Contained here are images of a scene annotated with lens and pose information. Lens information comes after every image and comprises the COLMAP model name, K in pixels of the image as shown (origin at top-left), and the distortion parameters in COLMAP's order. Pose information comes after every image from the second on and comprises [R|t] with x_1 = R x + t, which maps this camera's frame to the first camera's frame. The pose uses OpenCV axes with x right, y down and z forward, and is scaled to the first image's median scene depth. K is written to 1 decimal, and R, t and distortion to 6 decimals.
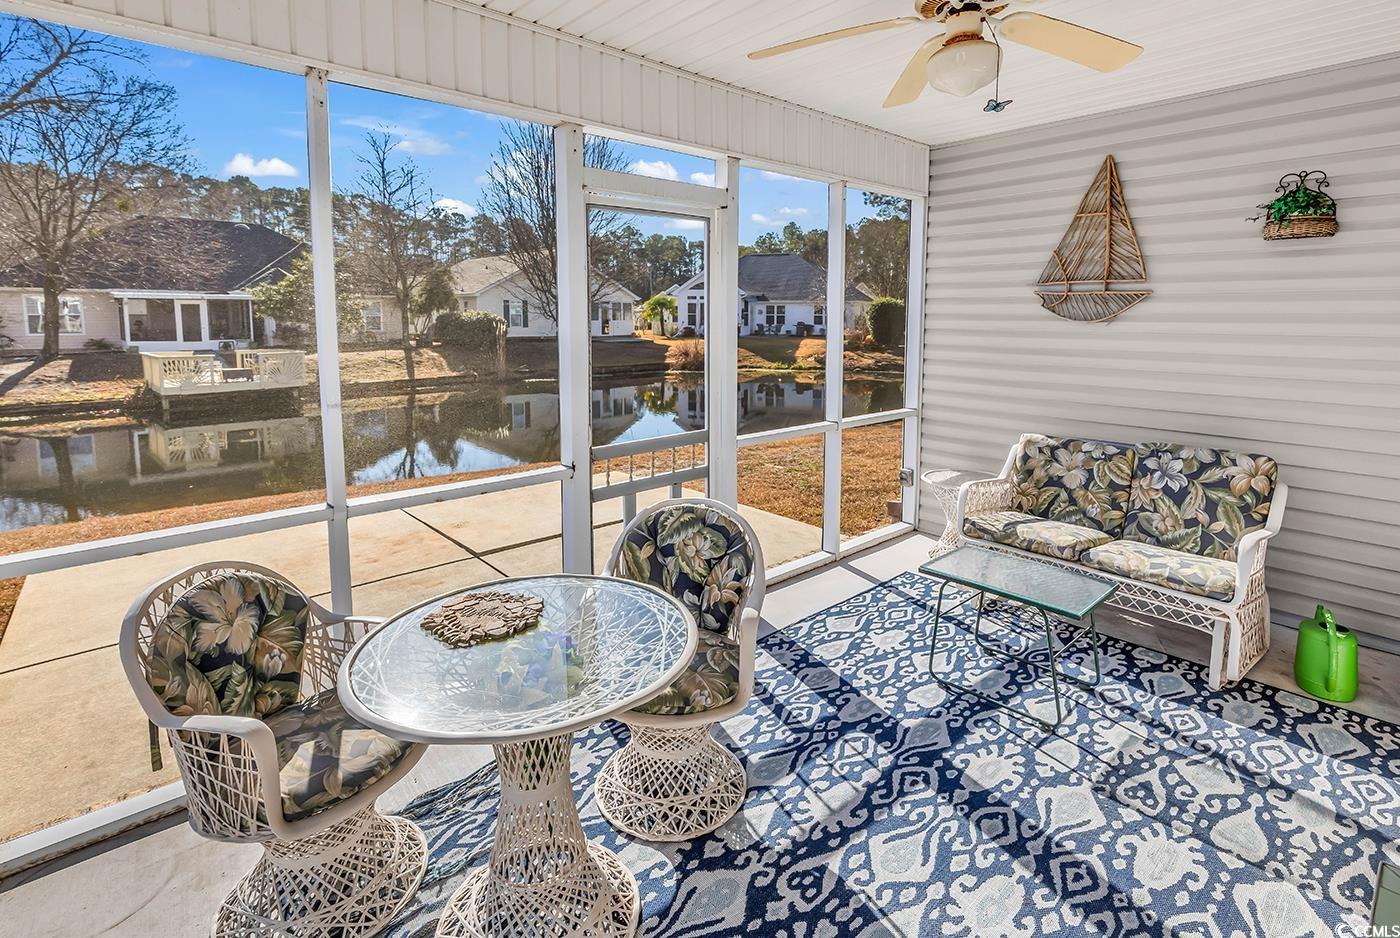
lens RADIAL K [[636.6, 0, 697.3], [0, 636.6, 497.0], [0, 0, 1]] dist [0.007909, 0.000002]
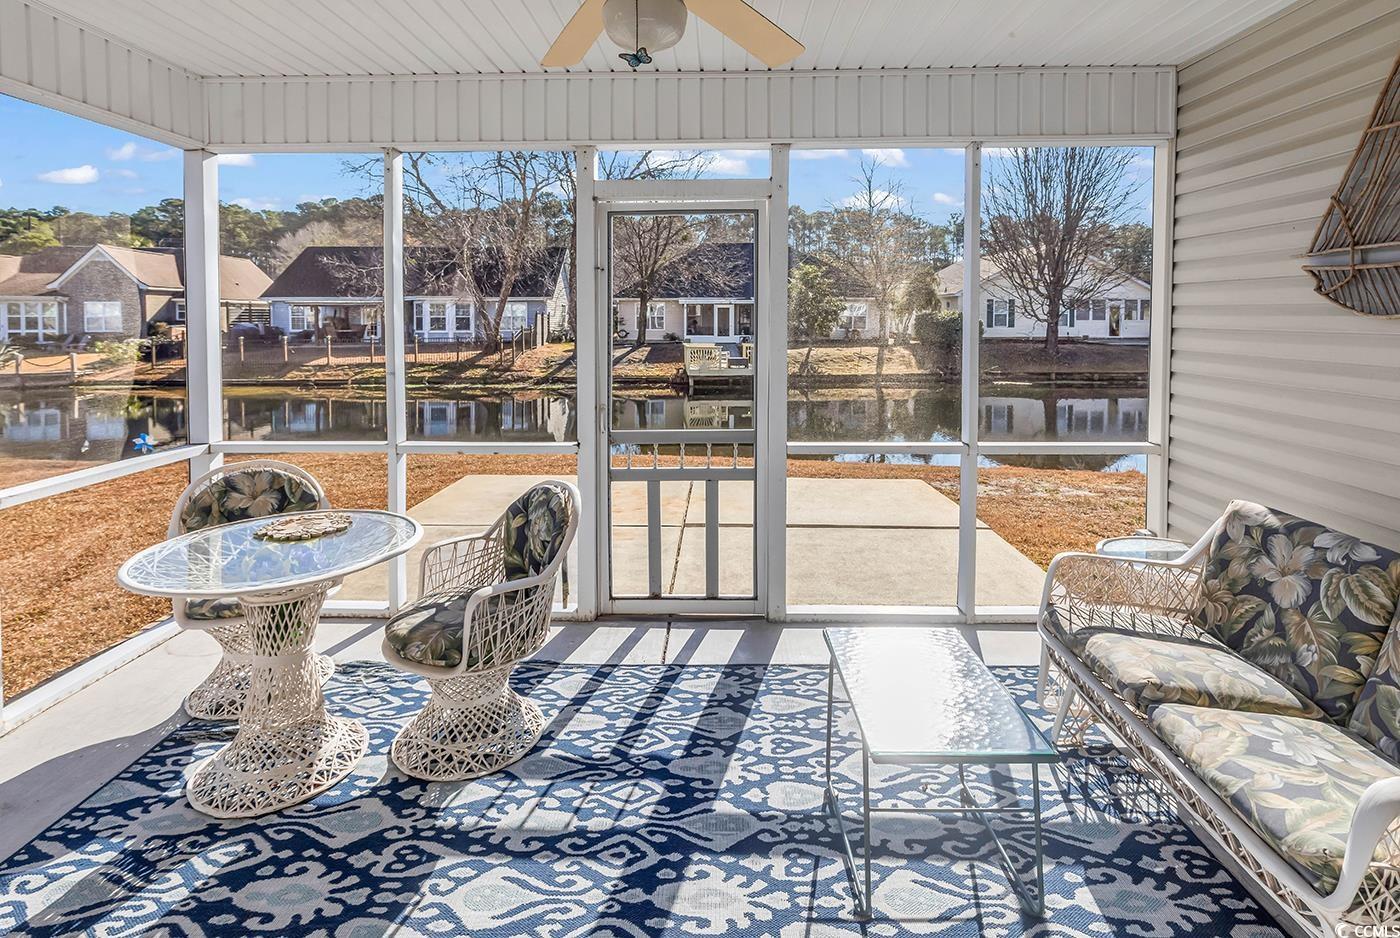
lens RADIAL K [[639.8, 0, 706.7], [0, 639.8, 451.0], [0, 0, 1]] dist [-0.002165, 0.000113]
pose [[0.749467, 0.134042, -0.648330, 0.579302], [-0.178122, 0.984005, -0.002466, -0.059740], [0.637629, 0.117330, 0.761356, 0.240083]]
